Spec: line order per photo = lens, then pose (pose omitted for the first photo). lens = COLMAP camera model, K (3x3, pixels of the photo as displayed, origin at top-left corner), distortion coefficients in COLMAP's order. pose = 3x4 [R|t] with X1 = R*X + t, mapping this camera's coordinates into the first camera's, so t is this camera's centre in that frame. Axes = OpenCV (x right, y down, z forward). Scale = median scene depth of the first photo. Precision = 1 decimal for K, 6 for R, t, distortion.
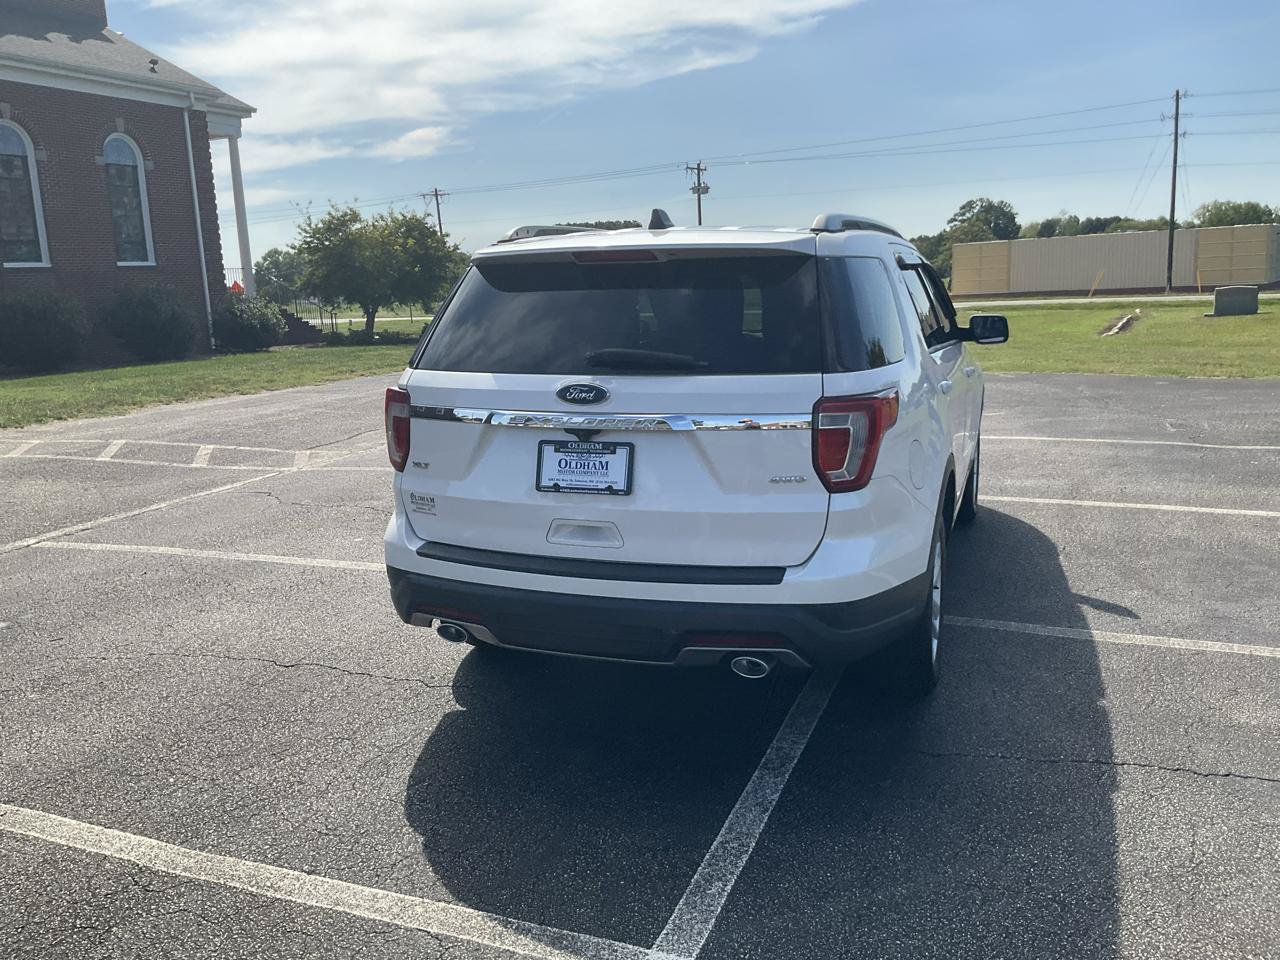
lens RADIAL K [[1068.4, 0, 639.0], [0, 1068.4, 473.7], [0, 0, 1]] dist [0.052483, -0.101983]
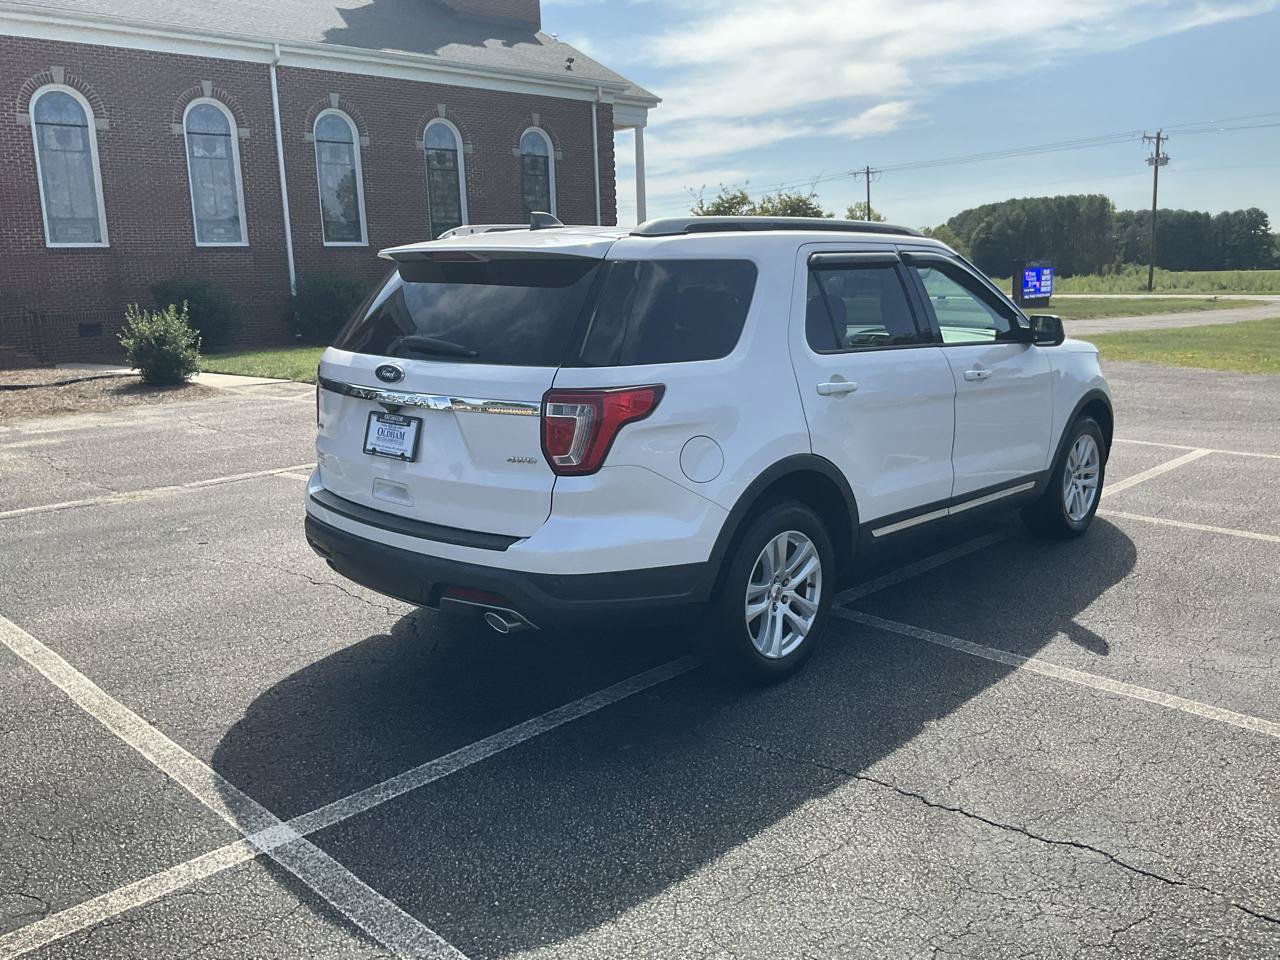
lens RADIAL K [[1068.4, 0, 642.1], [0, 1068.4, 474.2], [0, 0, 1]] dist [0.052483, -0.101983]
pose [[0.918936, 0.089611, -0.384091, 0.417254], [-0.081888, 0.995975, 0.036449, -0.018634], [0.385811, -0.002042, 0.922576, 0.007993]]
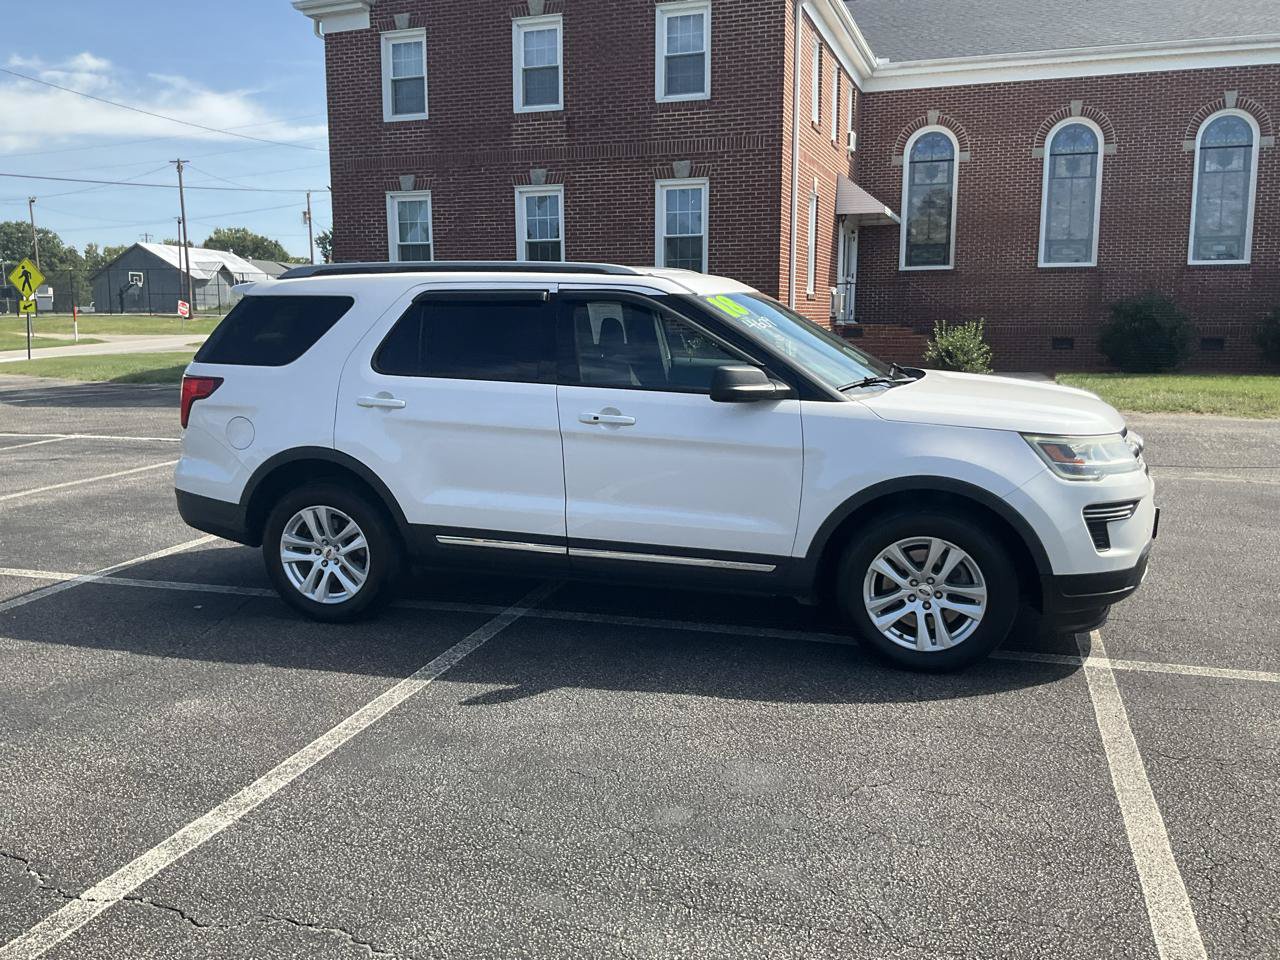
lens RADIAL K [[1068.4, 0, 637.7], [0, 1068.4, 484.1], [0, 0, 1]] dist [0.052483, -0.101983]
pose [[0.063496, 0.202175, -0.977289, 1.234724], [-0.175111, 0.966329, 0.188531, -0.222858], [0.982499, 0.159163, 0.096761, 0.971966]]
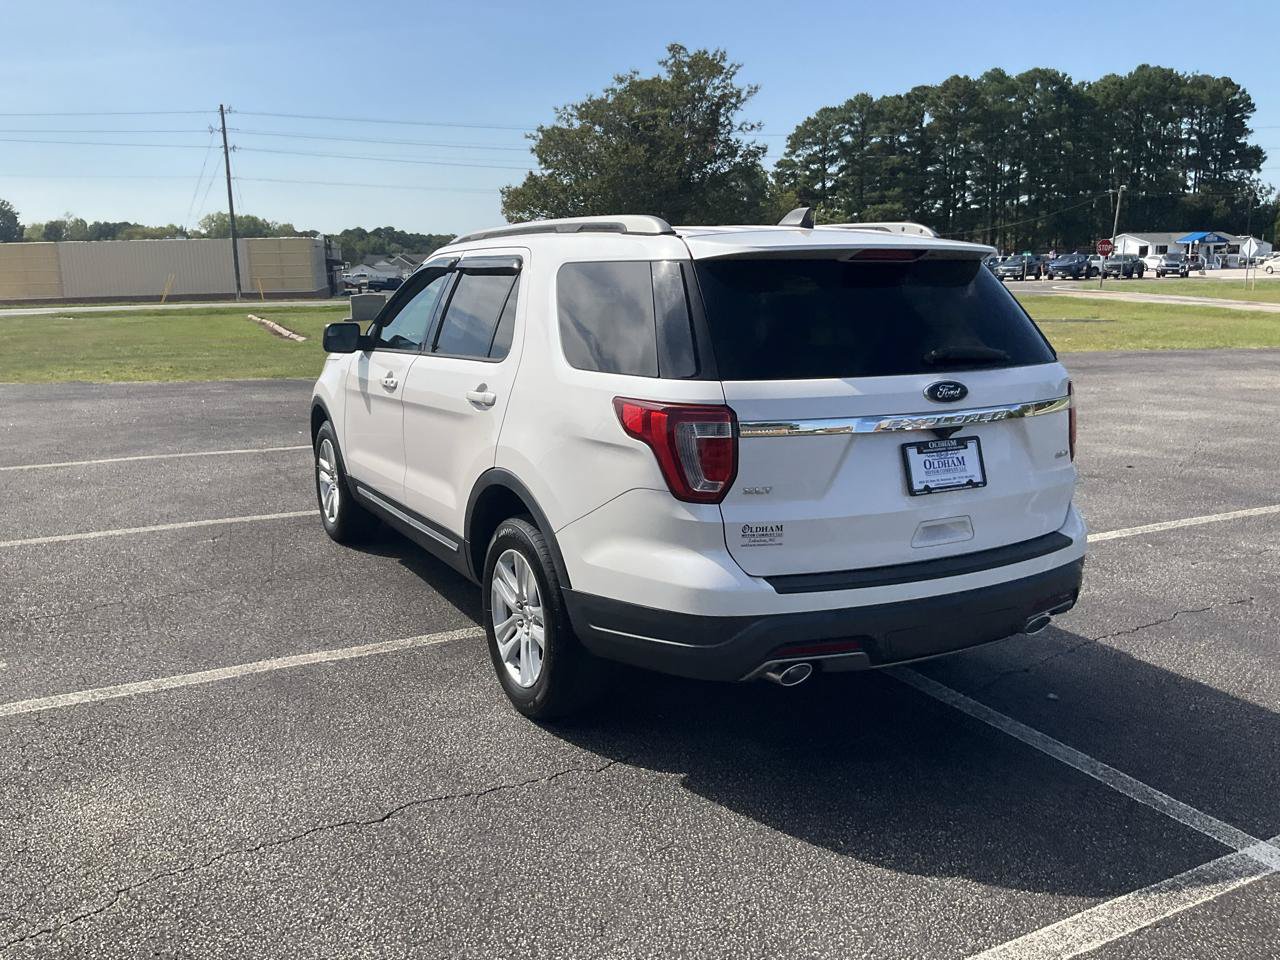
lens RADIAL K [[1068.4, 0, 639.5], [0, 1068.4, 474.6], [0, 0, 1]] dist [0.052483, -0.101983]
pose [[0.656088, -0.116522, 0.745635, -0.622434], [0.120451, 0.991511, 0.048960, -0.051013], [-0.745010, 0.057690, 0.664553, 0.344081]]
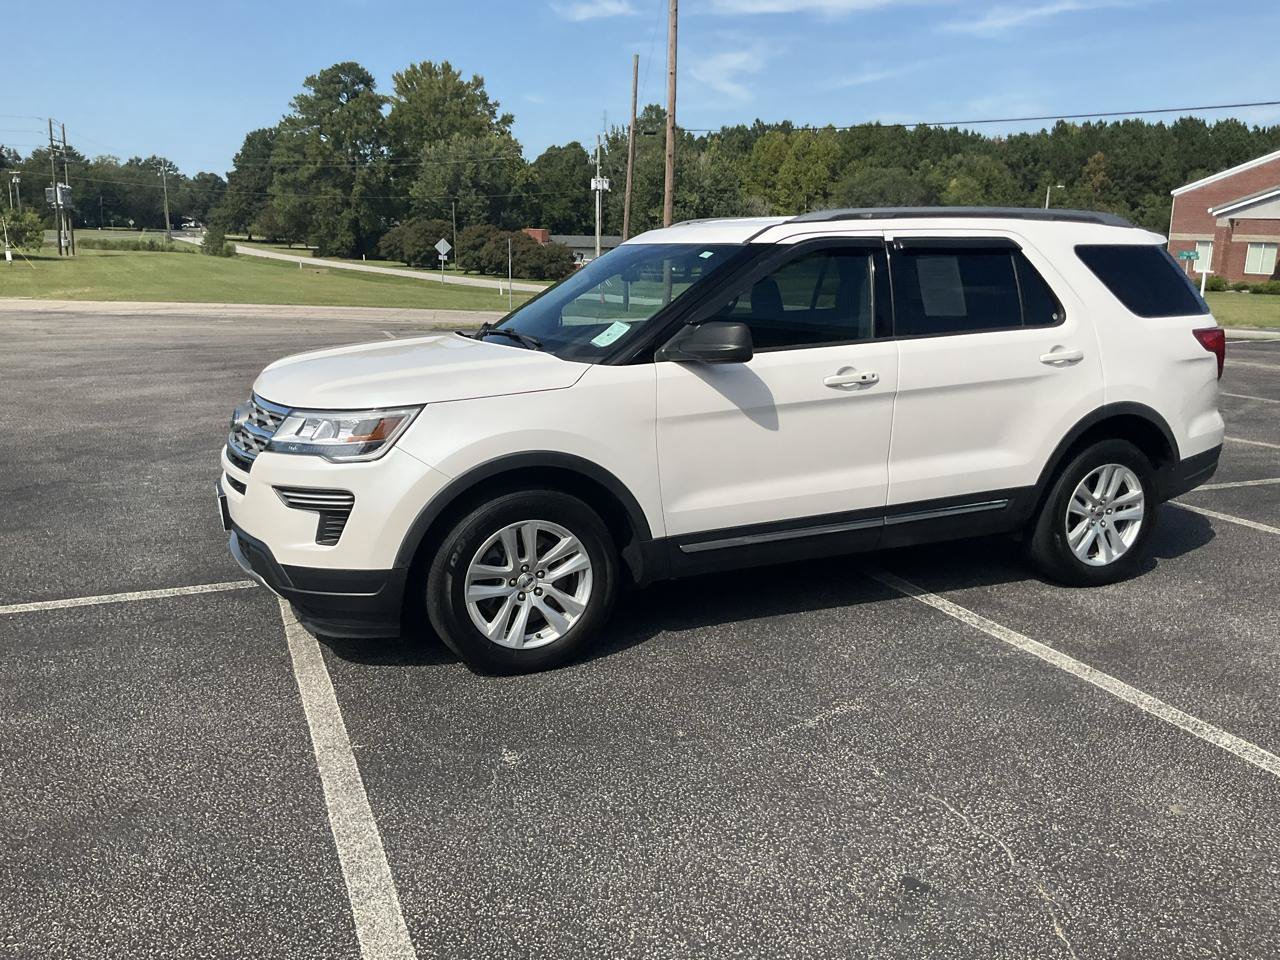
lens RADIAL K [[1068.4, 0, 635.2], [0, 1068.4, 478.0], [0, 0, 1]] dist [0.052483, -0.101983]
pose [[-0.688805, -0.127288, 0.713684, -0.538121], [0.144547, 0.940582, 0.307265, -0.324980], [-0.710390, 0.314807, -0.629479, 1.833156]]
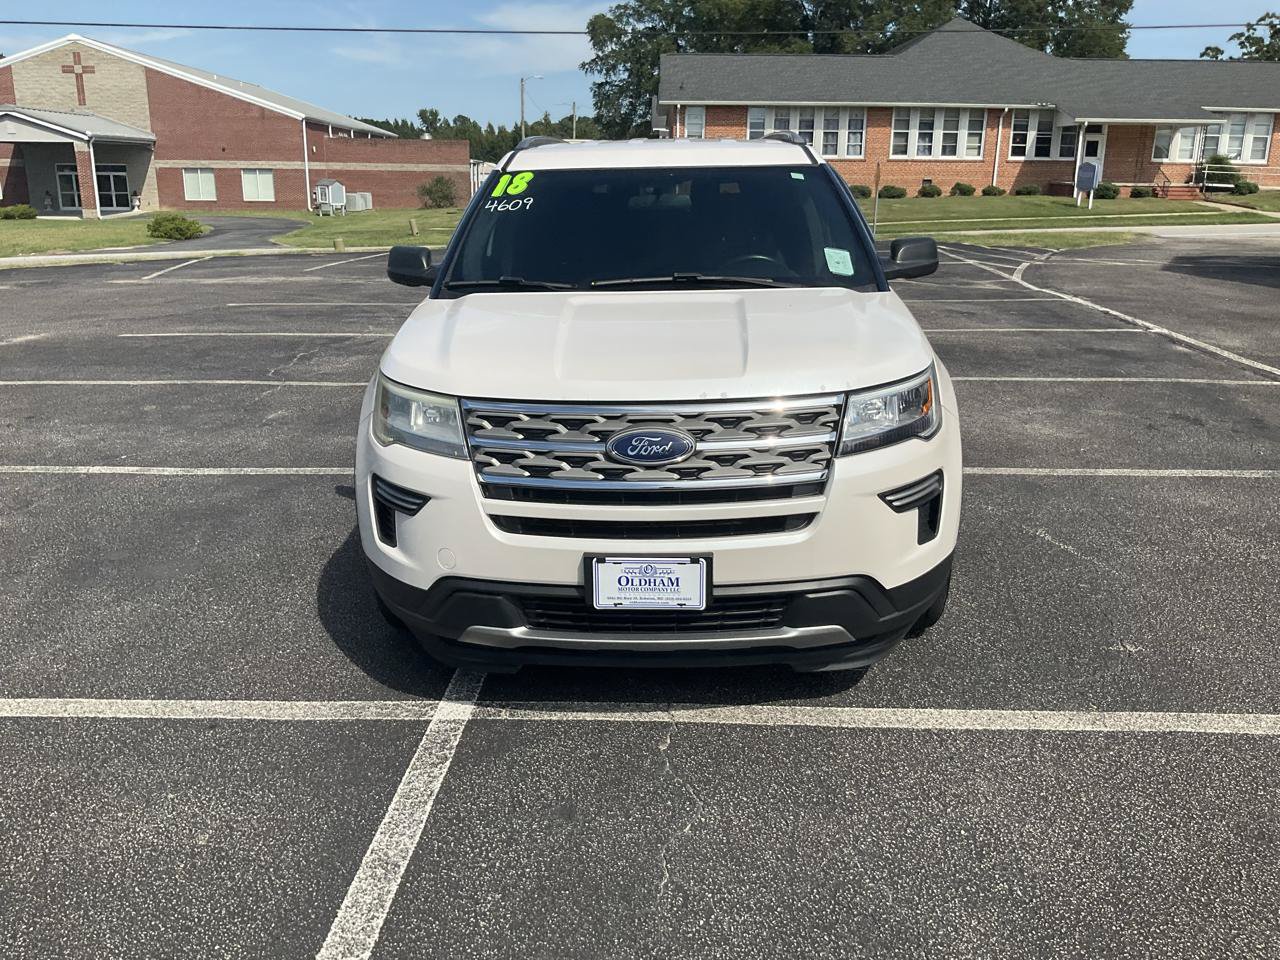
lens RADIAL K [[1068.4, 0, 629.6], [0, 1068.4, 478.4], [0, 0, 1]] dist [0.052483, -0.101983]
pose [[-0.953360, 0.121733, -0.276200, 0.458495], [-0.015313, 0.894380, 0.447046, -0.385932], [0.301448, 0.430425, -0.850802, 1.984413]]
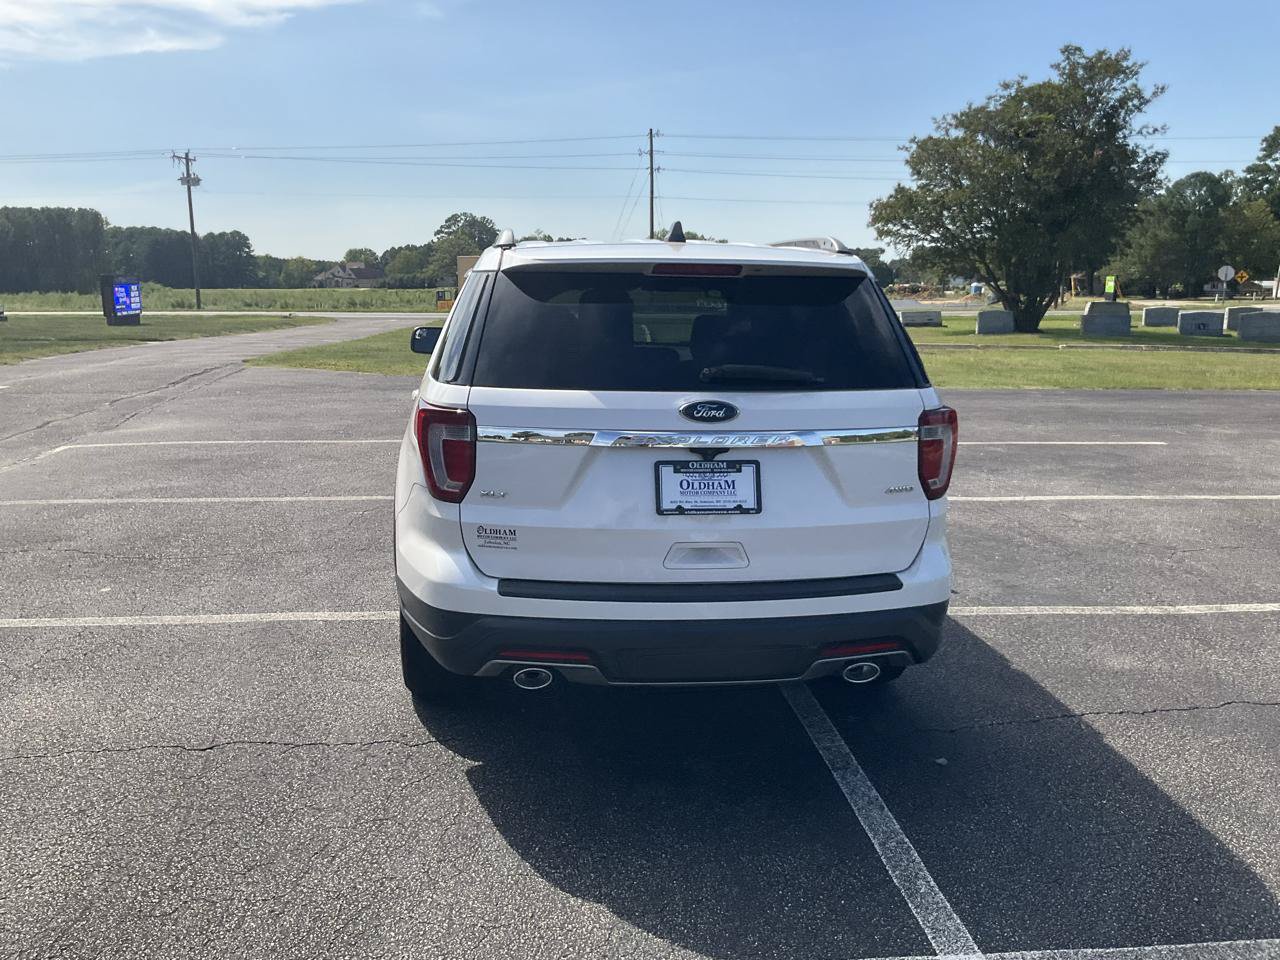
lens RADIAL K [[1068.4, 0, 639.2], [0, 1068.4, 466.1], [0, 0, 1]] dist [0.052483, -0.101983]
pose [[0.892689, -0.039486, 0.448941, -0.340229], [0.045551, 0.998958, -0.002713, -0.015936], [-0.448366, 0.022872, 0.893557, 0.103251]]
